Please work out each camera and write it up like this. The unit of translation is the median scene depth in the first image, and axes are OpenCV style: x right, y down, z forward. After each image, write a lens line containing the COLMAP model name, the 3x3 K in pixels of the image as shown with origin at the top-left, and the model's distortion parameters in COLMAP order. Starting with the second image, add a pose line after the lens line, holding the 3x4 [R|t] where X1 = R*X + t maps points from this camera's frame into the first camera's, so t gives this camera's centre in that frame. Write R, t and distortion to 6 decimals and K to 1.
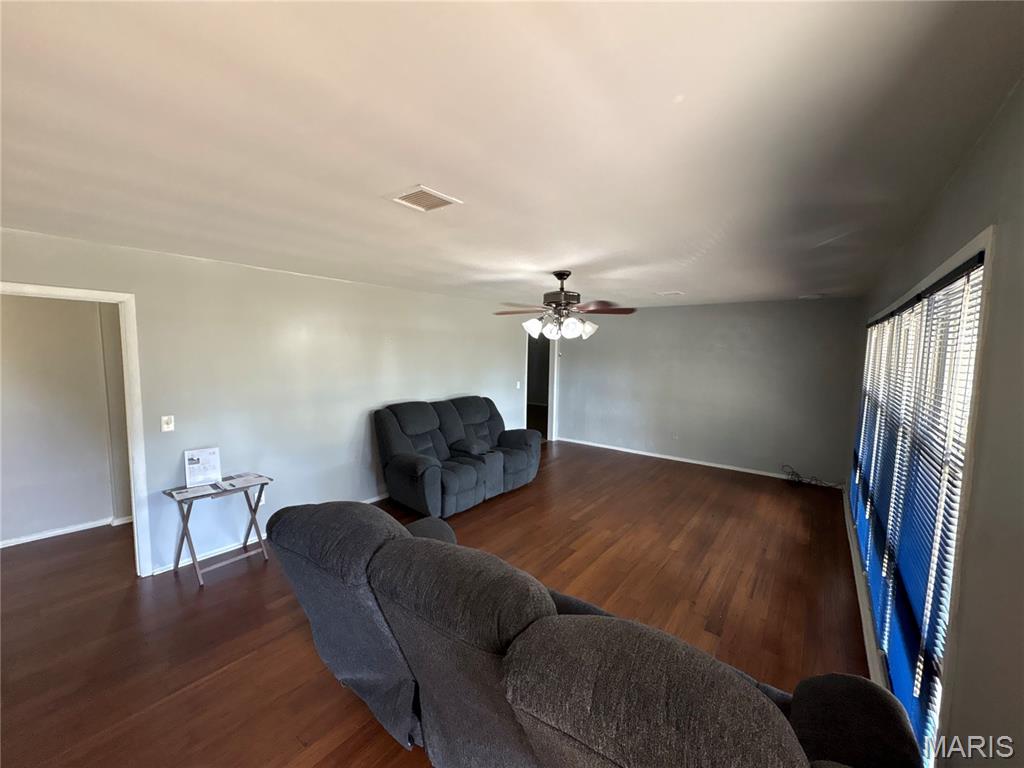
lens RADIAL K [[409.7, 0, 505.5], [0, 409.7, 382.5], [0, 0, 1]] dist [0.001447, 0.000159]
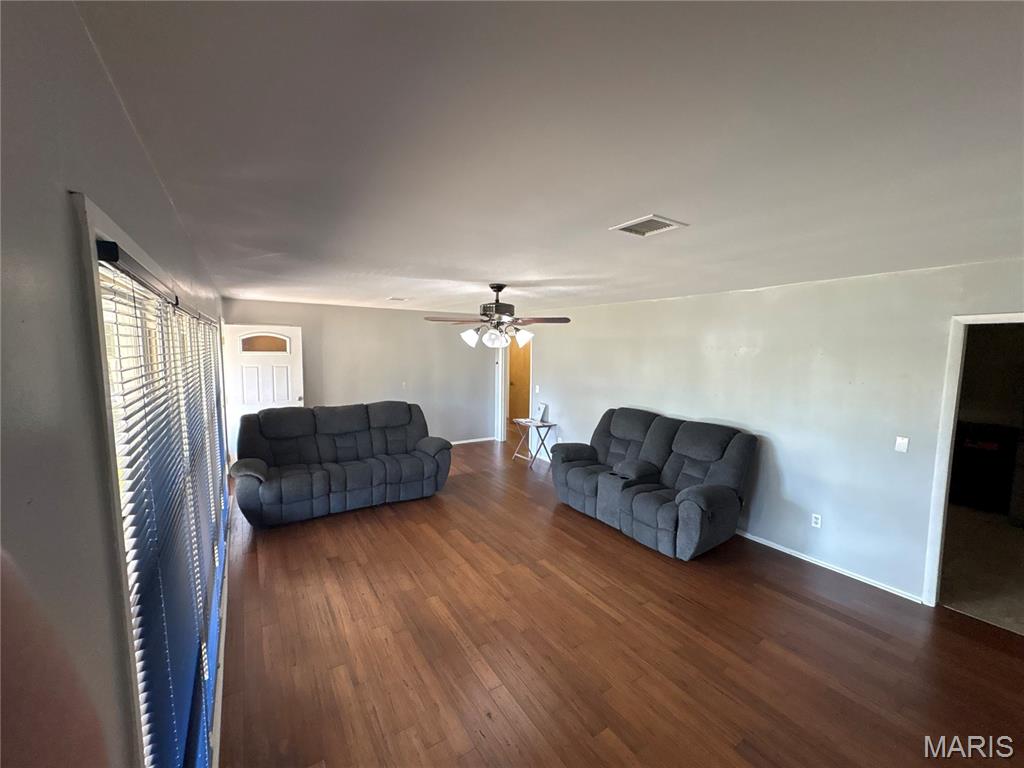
lens RADIAL K [[409.7, 0, 506.0], [0, 409.7, 388.4], [0, 0, 1]] dist [0.001447, 0.000159]
pose [[-0.342379, 0.074736, -0.936585, 1.115324], [-0.094083, 0.989094, 0.113319, -0.117224], [0.934840, 0.126914, -0.331613, 1.385038]]
